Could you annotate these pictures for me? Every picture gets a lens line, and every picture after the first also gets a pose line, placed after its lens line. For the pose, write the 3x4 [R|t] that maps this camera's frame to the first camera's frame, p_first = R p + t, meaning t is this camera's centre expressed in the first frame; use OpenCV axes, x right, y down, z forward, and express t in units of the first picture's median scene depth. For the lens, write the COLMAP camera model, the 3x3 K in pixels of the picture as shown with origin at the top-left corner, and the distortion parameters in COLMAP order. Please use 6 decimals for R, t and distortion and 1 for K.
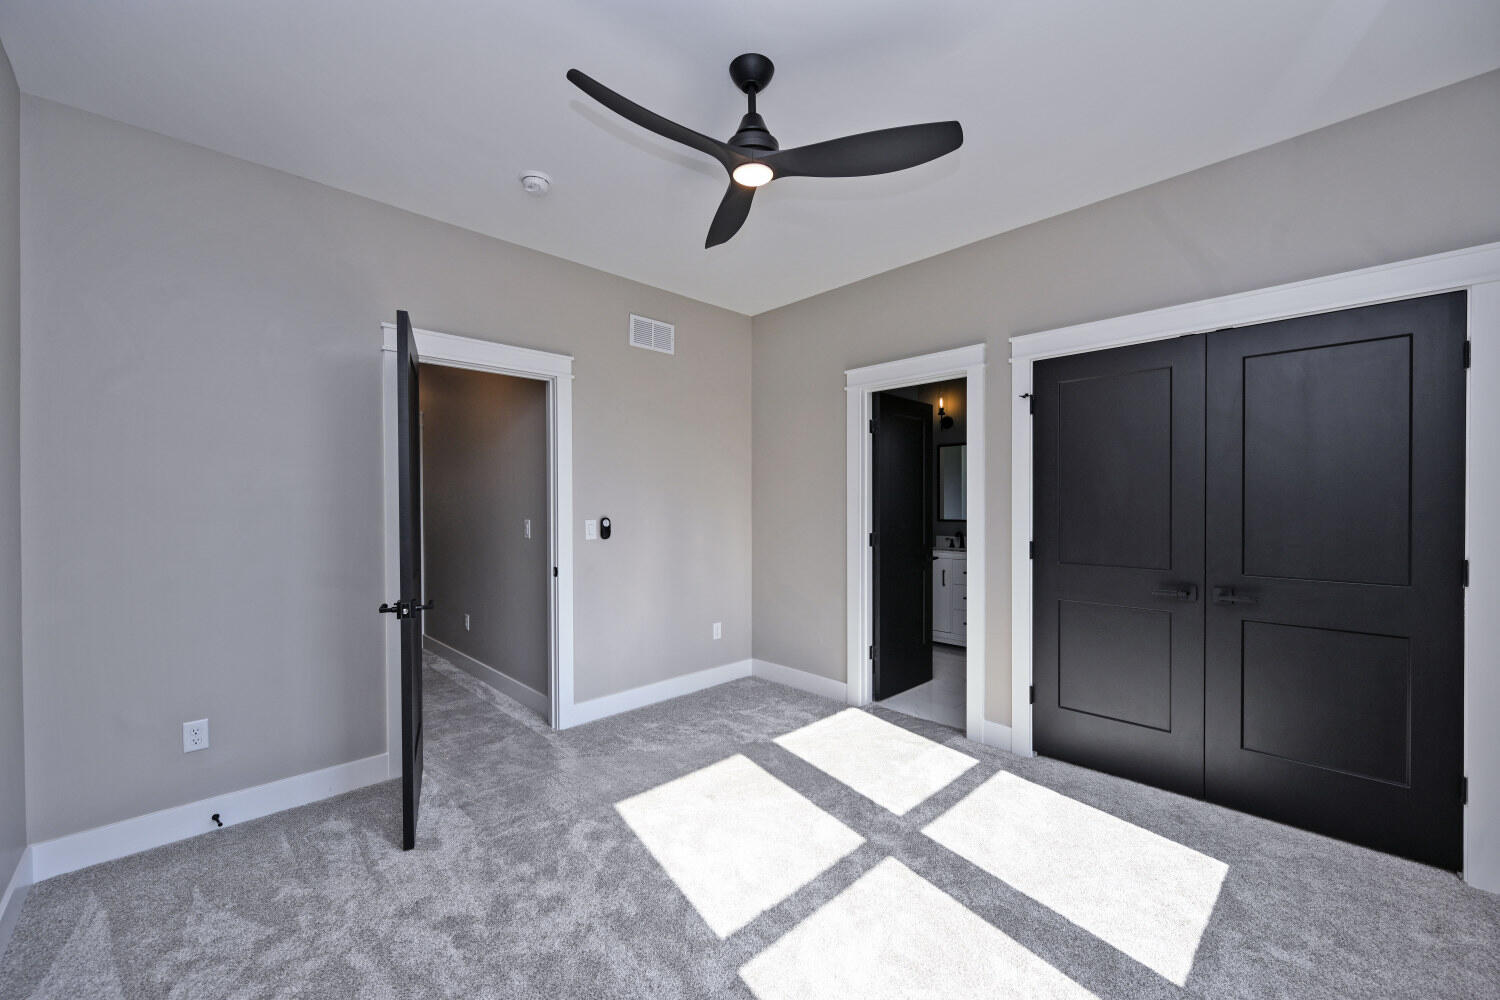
lens RADIAL K [[600.2, 0, 758.5], [0, 600.2, 502.9], [0, 0, 1]] dist [-0.000811, -0.000082]
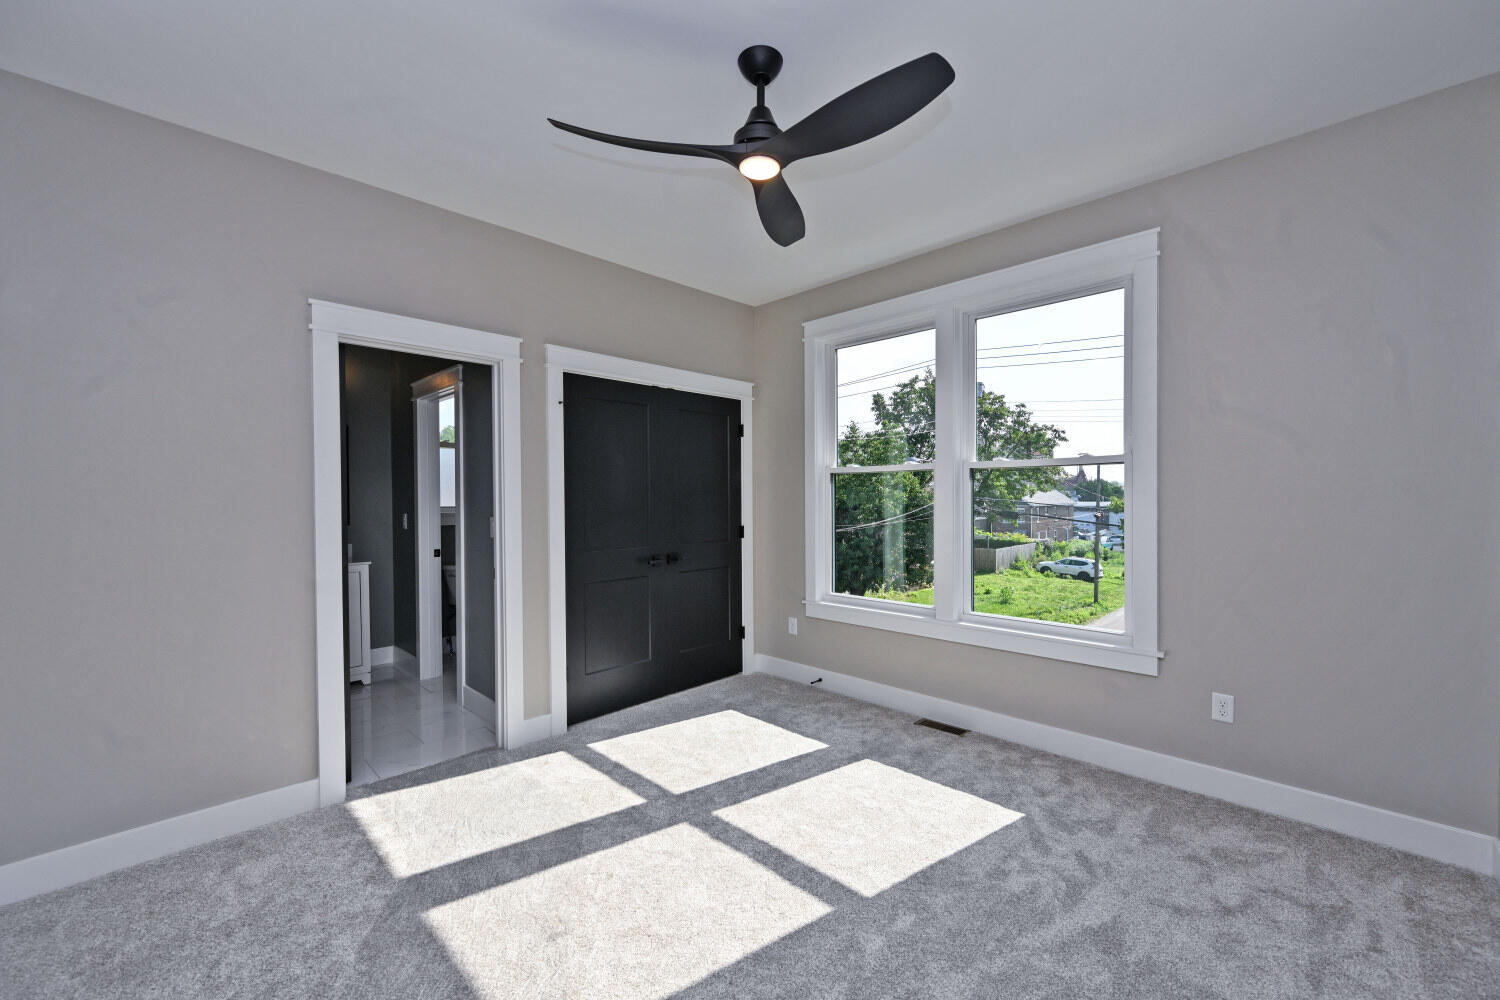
lens RADIAL K [[585.5, 0, 750.0], [0, 585.5, 500.0], [0, 0, 1]] dist [0.024893, 0.000013]
pose [[-0.005505, 0.005257, 0.999971, -0.716803], [0.011412, 0.999921, -0.005194, 0.011465], [-0.999920, 0.011383, -0.005565, 0.756963]]
